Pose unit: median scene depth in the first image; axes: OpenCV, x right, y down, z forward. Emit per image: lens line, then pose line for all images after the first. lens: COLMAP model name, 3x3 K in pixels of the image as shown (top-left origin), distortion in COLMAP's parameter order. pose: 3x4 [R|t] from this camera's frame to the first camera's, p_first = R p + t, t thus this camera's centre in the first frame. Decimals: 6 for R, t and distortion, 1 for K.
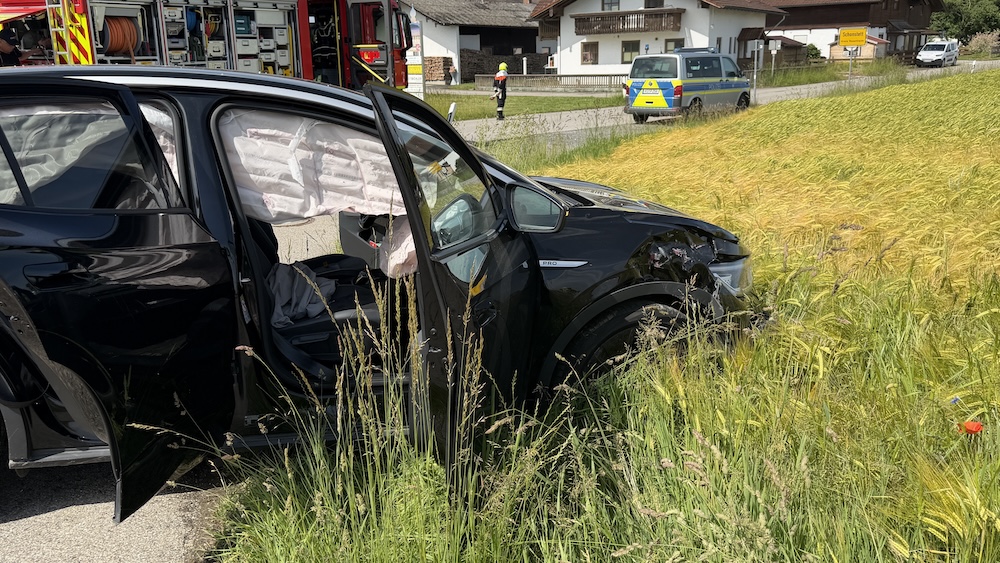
lens RADIAL K [[812.9, 0, 493.9], [0, 812.9, 278.0], [0, 0, 1]] dist [0.015851, 0.001572]
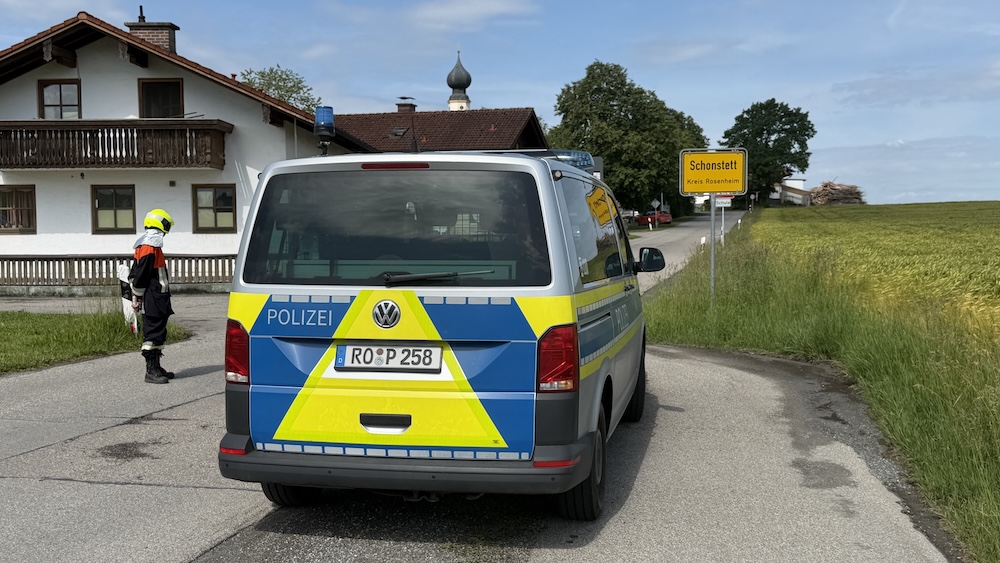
lens RADIAL K [[1068.6, 0, 494.6], [0, 1068.6, 287.5], [0, 0, 1]] dist [0.123963, 0.000000]
pose [[0.866990, -0.012879, 0.498159, 0.051296], [0.119016, 0.976088, -0.181900, -0.102933], [-0.483905, 0.216995, 0.847791, 0.408987]]
